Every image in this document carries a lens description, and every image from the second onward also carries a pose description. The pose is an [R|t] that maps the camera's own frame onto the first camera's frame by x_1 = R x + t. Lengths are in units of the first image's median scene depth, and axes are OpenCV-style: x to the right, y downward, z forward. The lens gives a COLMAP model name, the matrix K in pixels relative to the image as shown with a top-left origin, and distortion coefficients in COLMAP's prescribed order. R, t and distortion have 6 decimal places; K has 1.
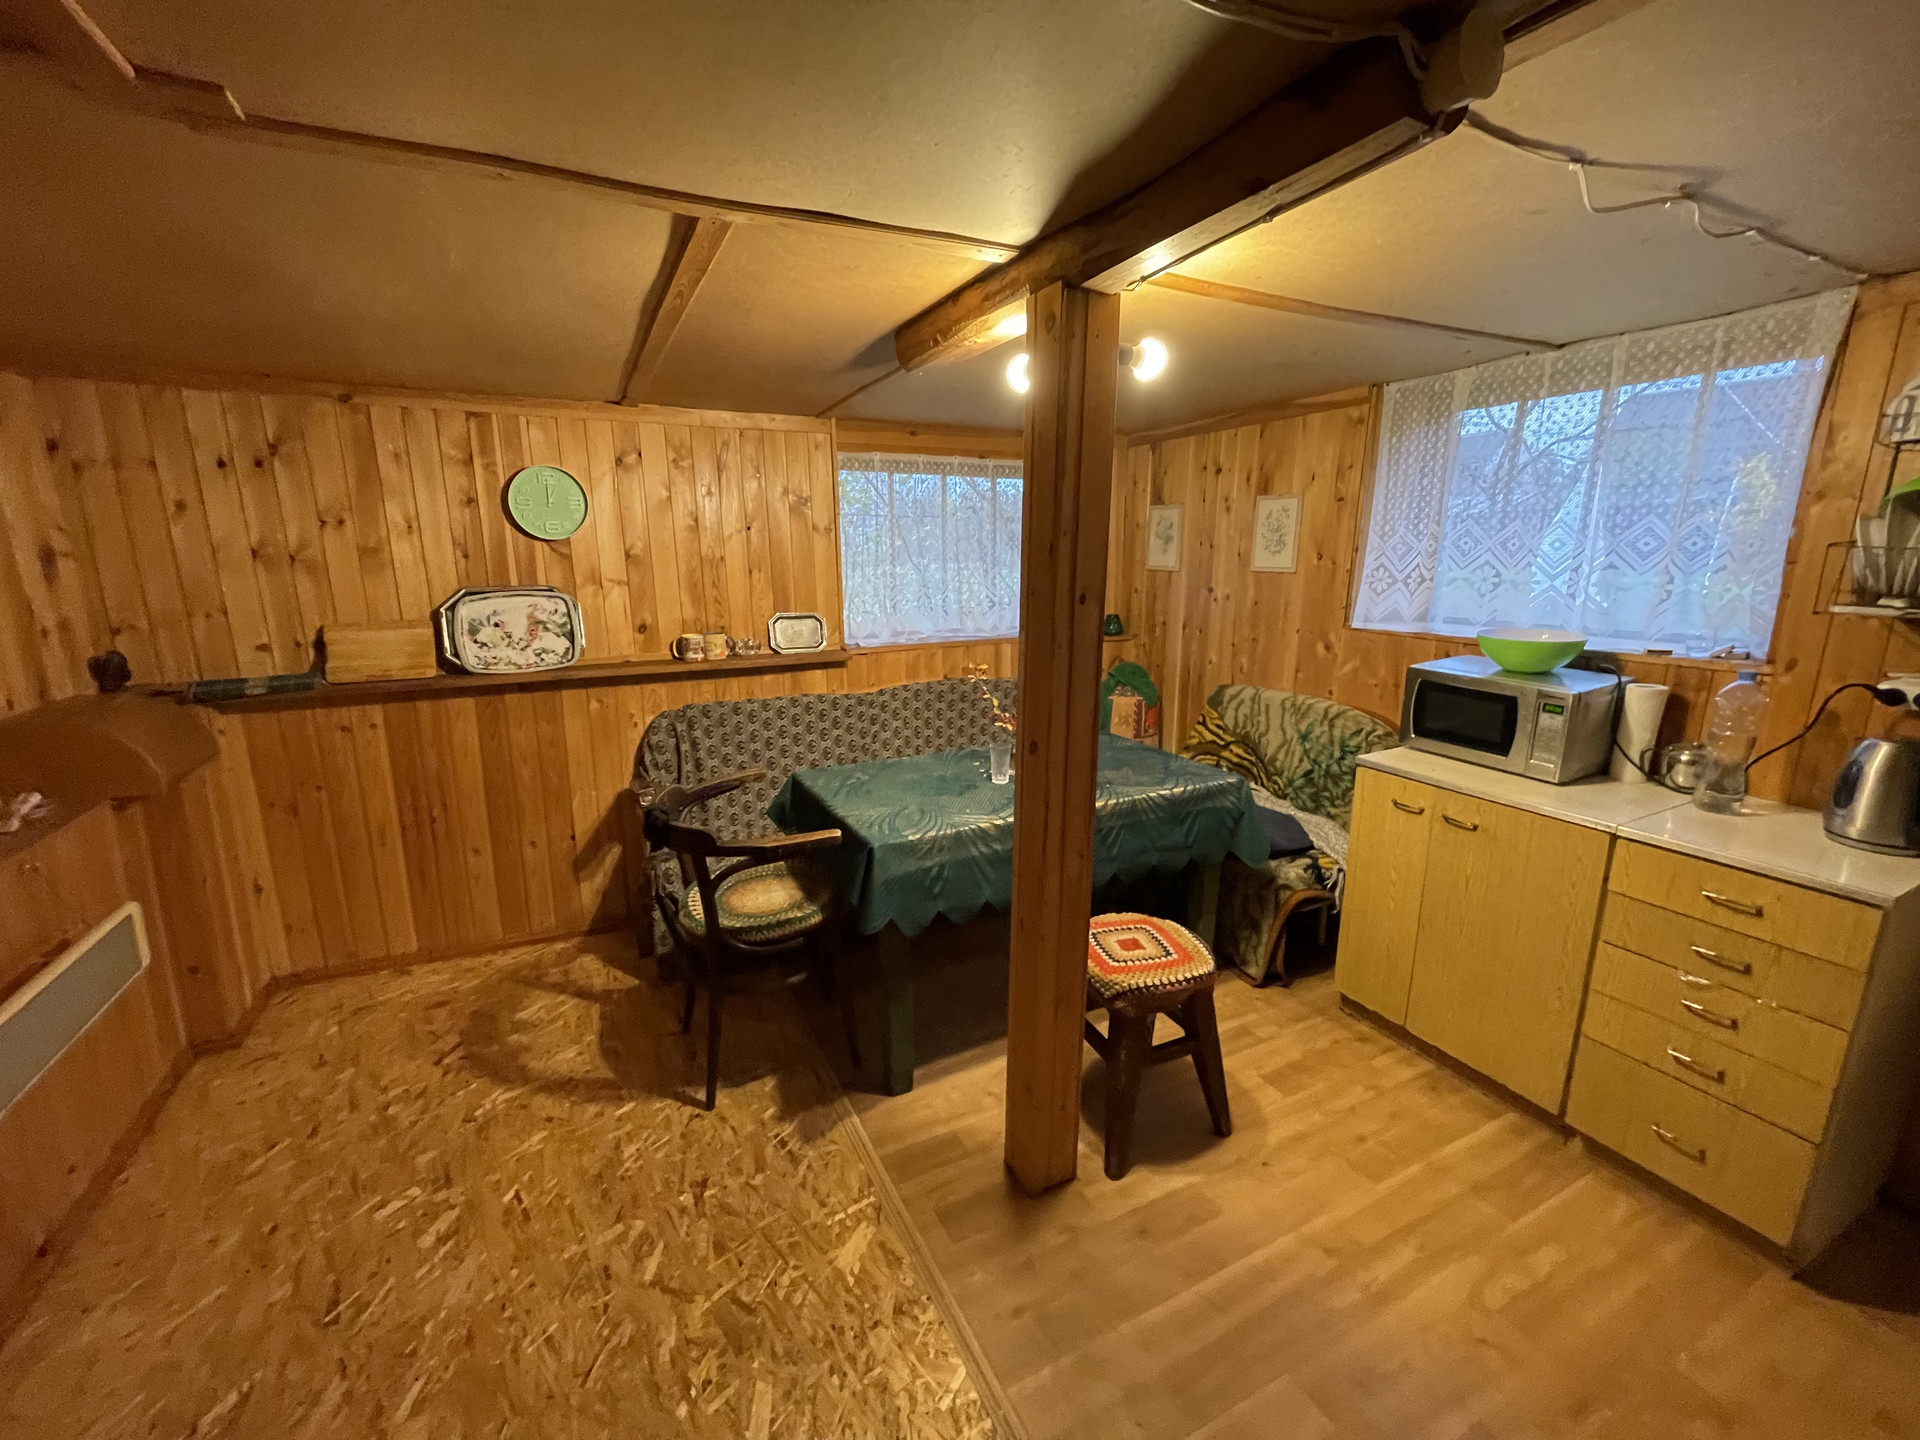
lens RADIAL K [[774.8, 0, 953.9], [0, 774.8, 727.8], [0, 0, 1]] dist [0.001942, 0.000265]
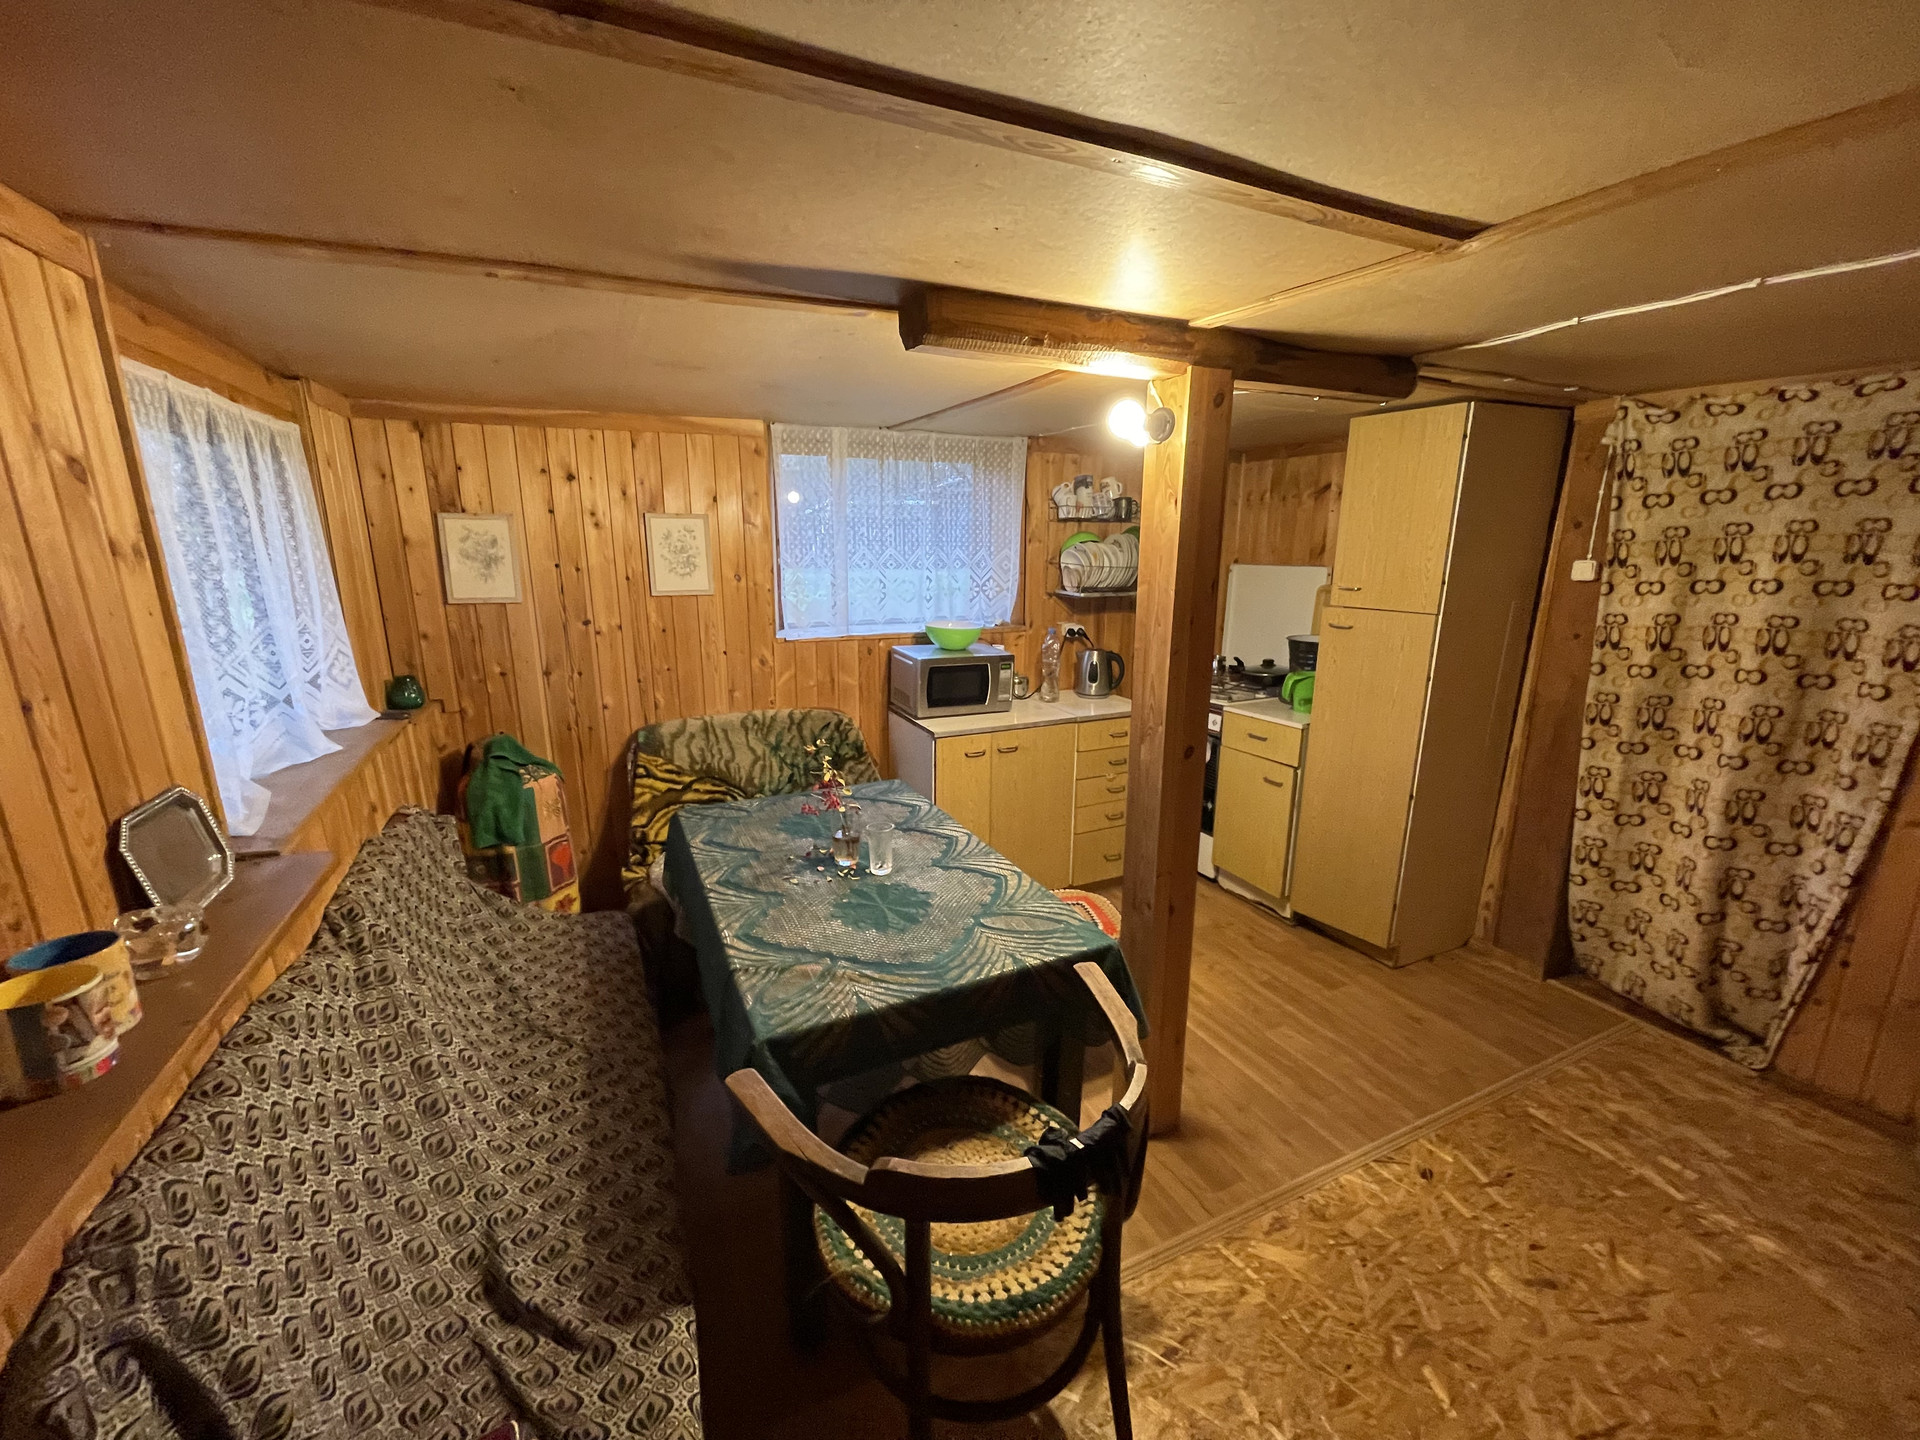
lens RADIAL K [[774.8, 0, 953.9], [0, 774.8, 727.8], [0, 0, 1]] dist [0.001942, 0.000265]
pose [[0.022511, -0.232231, 0.972400, -0.538916], [0.226654, 0.948506, 0.221278, -0.184249], [-0.973715, 0.215417, 0.073988, 0.651669]]
